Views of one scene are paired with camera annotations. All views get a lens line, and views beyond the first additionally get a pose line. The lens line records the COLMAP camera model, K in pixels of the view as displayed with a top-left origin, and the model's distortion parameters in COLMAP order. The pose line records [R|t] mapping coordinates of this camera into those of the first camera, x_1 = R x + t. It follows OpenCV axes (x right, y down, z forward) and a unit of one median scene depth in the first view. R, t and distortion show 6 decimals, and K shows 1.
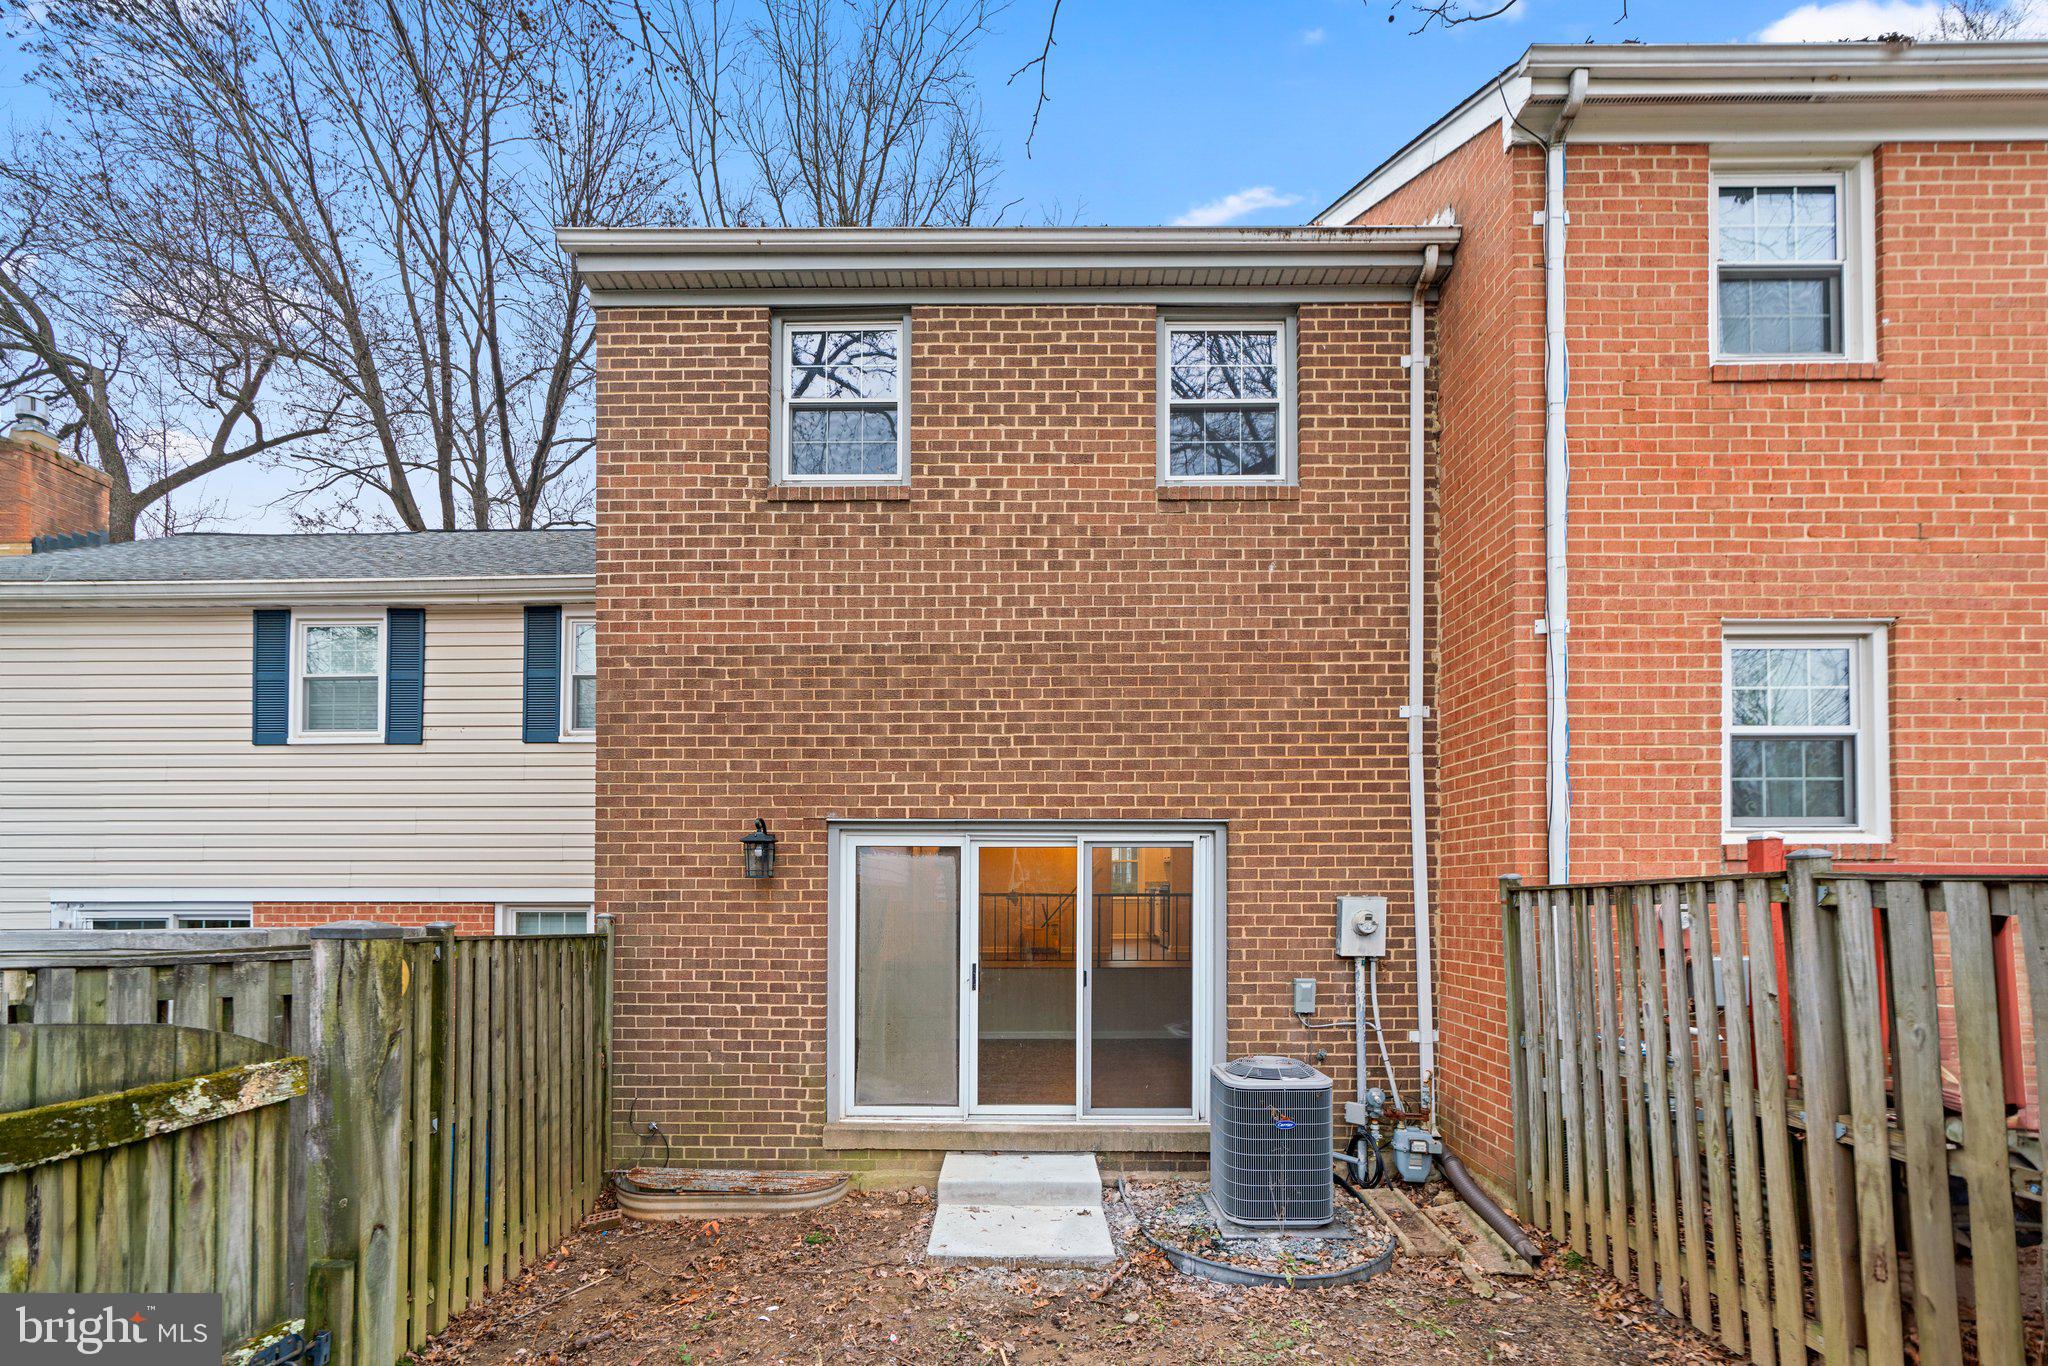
lens RADIAL K [[827.3, 0, 1020.2], [0, 827.3, 695.3], [0, 0, 1]] dist [-0.009721, 0.001396]
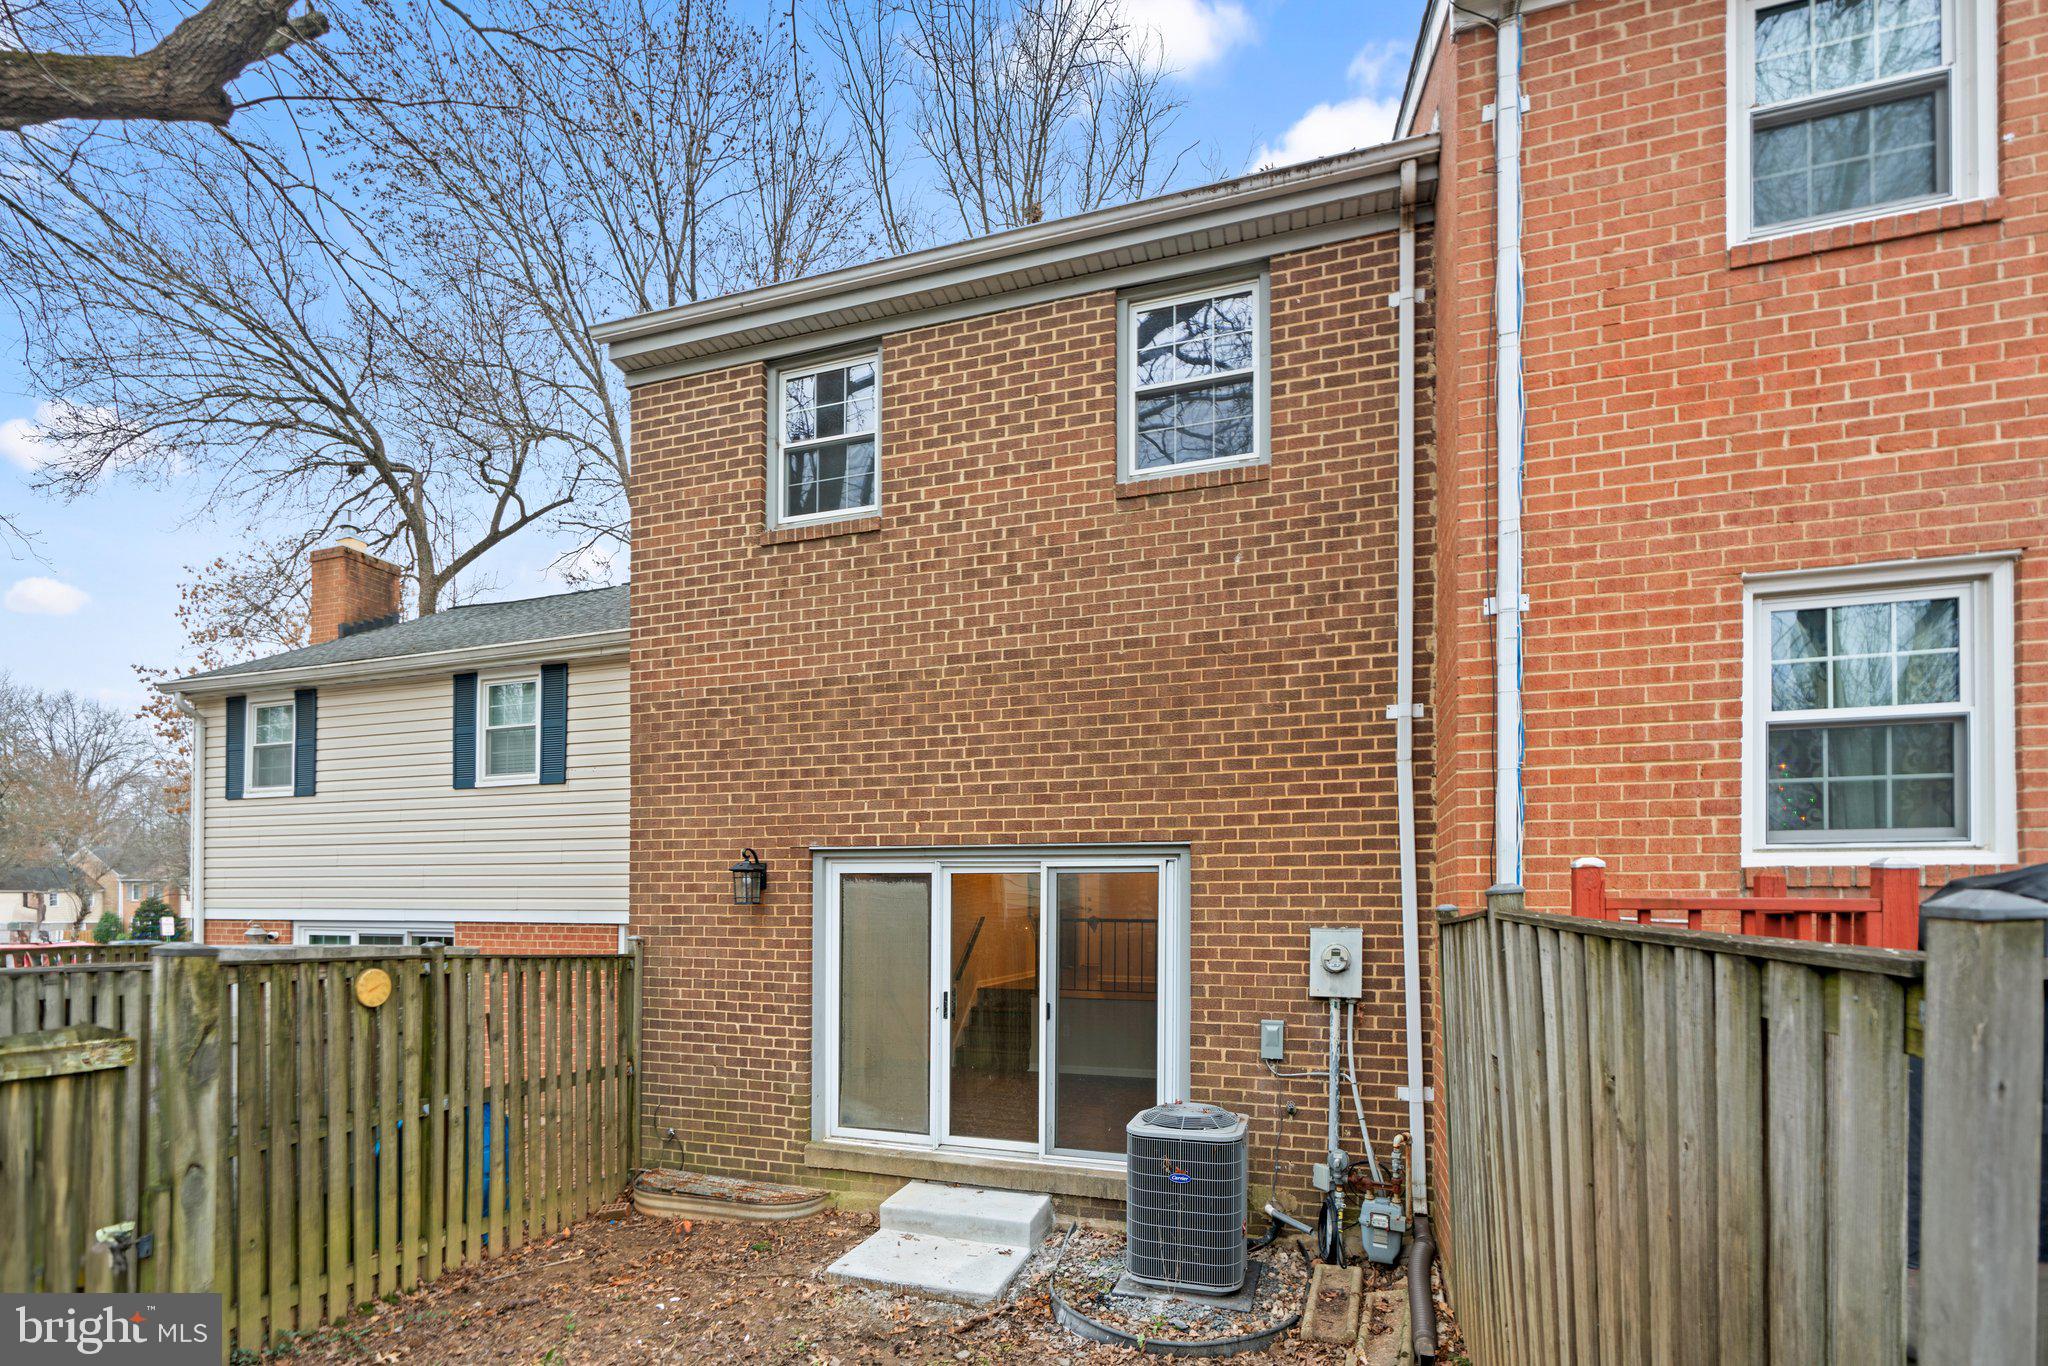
lens RADIAL K [[914.2, 0, 1028.4], [0, 914.2, 684.4], [0, 0, 1]] dist [-0.015209, 0.005534]
pose [[0.952705, -0.068371, -0.296106, 0.396036], [0.065094, 0.997660, -0.020924, -0.013680], [0.296844, 0.000660, 0.954926, -0.014356]]
